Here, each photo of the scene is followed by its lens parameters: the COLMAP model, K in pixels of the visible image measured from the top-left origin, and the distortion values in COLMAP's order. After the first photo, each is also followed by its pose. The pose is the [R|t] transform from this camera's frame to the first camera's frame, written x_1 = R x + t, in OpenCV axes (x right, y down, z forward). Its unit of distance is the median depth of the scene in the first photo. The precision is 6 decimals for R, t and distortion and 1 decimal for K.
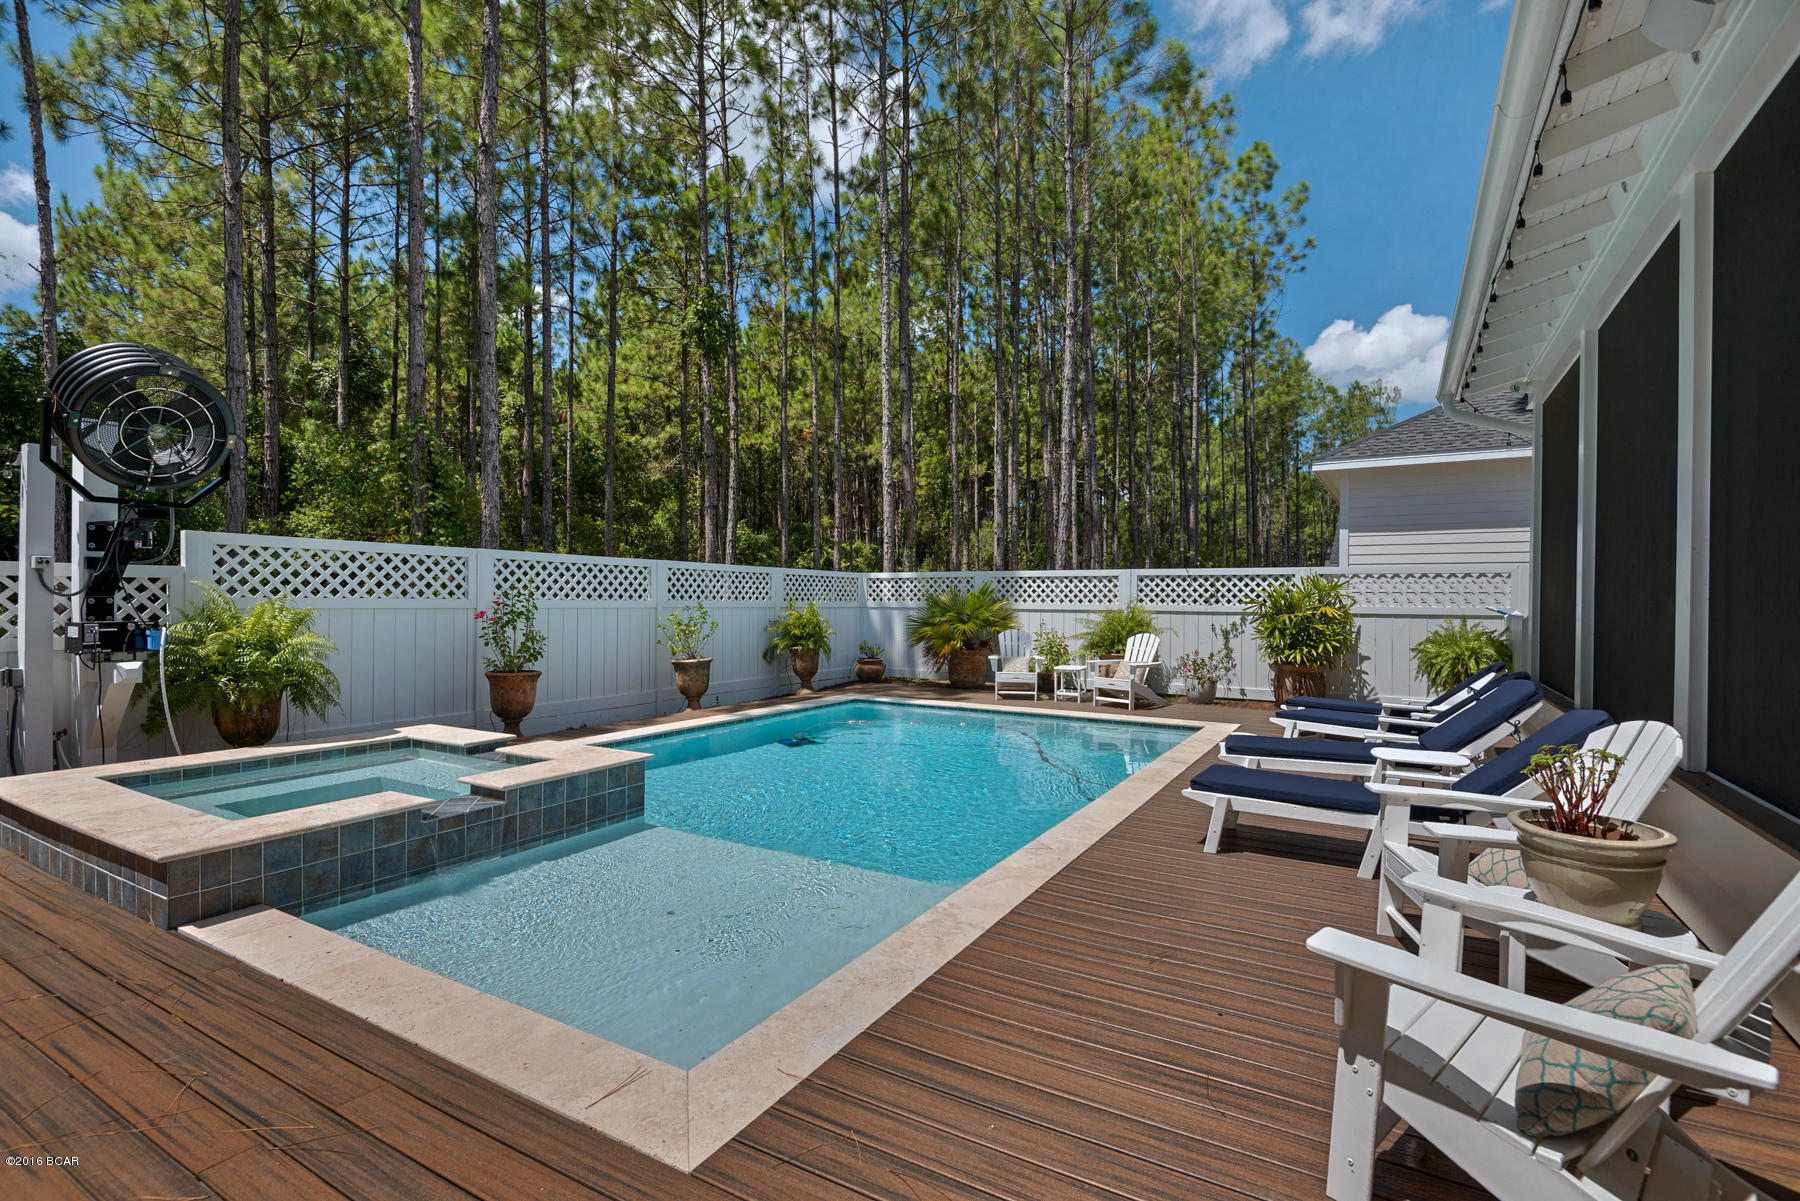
lens RADIAL K [[842.9, 0, 906.5], [0, 842.9, 592.4], [0, 0, 1]] dist [-0.008923, -0.003981]
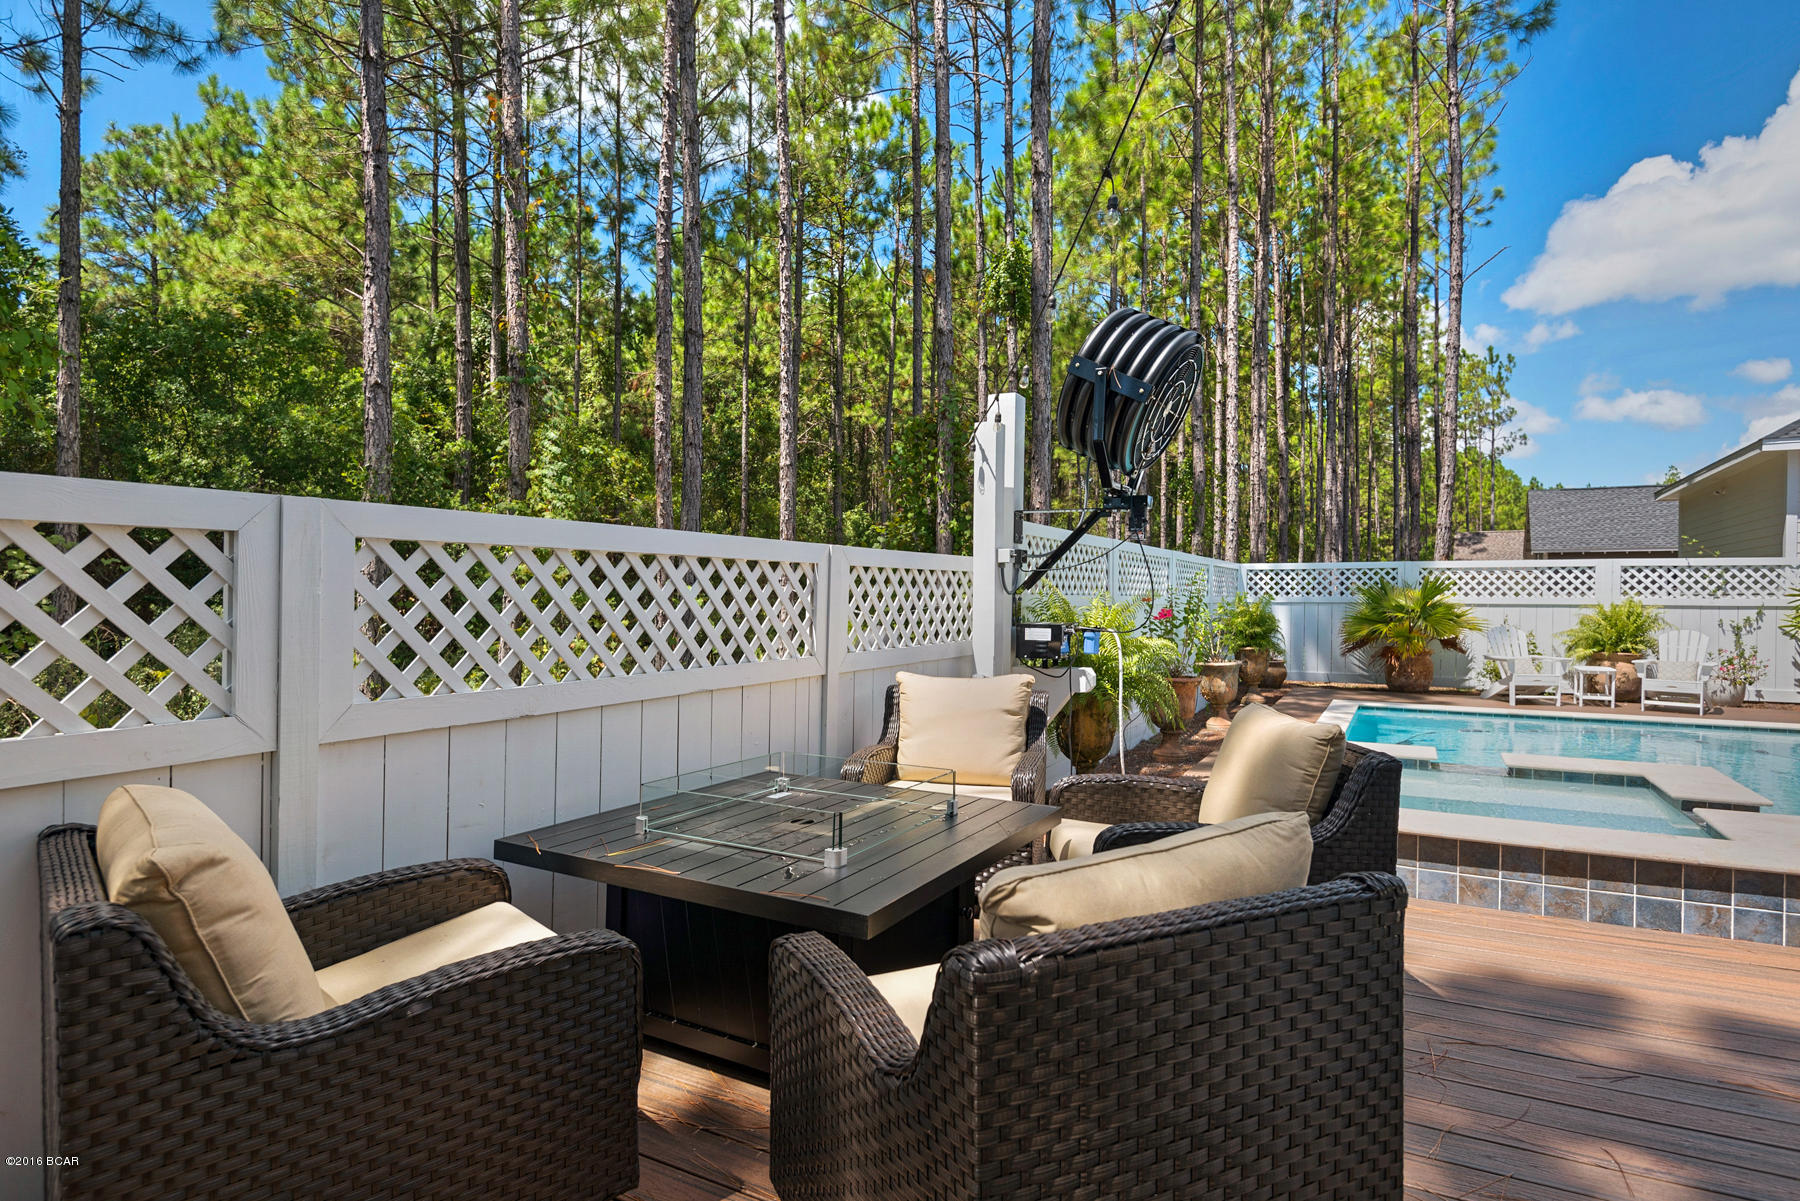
lens RADIAL K [[963.7, 0, 901.0], [0, 963.7, 592.0], [0, 0, 1]] dist [-0.011643, -0.000453]
pose [[0.999451, -0.002077, 0.033074, -0.347394], [0.001923, 0.999987, 0.004687, 0.001080], [-0.033083, -0.004621, 0.999442, 0.002984]]
